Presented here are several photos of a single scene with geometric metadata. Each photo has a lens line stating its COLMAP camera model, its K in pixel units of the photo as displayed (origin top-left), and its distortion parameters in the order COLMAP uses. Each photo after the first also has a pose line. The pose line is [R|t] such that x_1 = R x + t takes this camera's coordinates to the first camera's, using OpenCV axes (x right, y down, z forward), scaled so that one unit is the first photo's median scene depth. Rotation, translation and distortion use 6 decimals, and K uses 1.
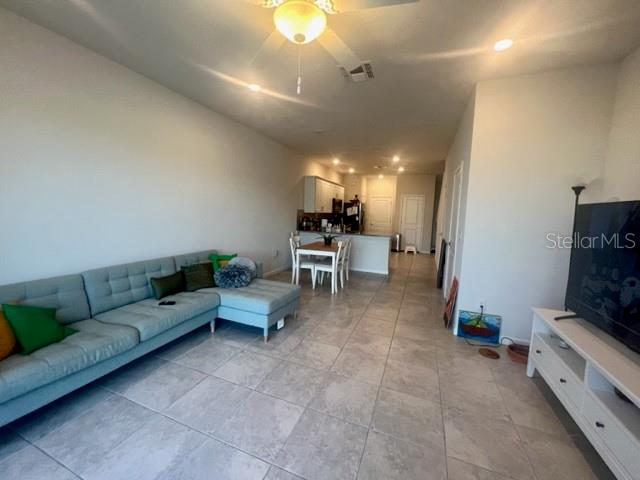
lens RADIAL K [[259.8, 0, 321.0], [0, 259.8, 240.1], [0, 0, 1]] dist [0.022049, 0.000199]
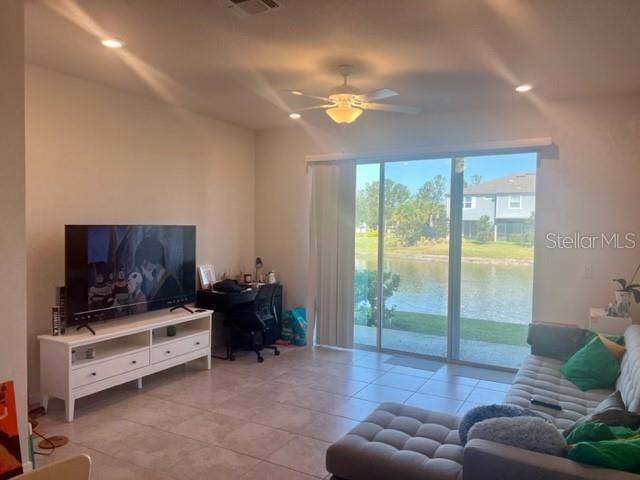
lens RADIAL K [[482.7, 0, 323.3], [0, 482.7, 237.6], [0, 0, 1]] dist [0.068540, -0.039744]
pose [[-0.991750, -0.043649, 0.120526, -0.192133], [-0.026180, 0.989392, 0.142895, -0.311460], [-0.125484, 0.138561, -0.982372, 2.219402]]
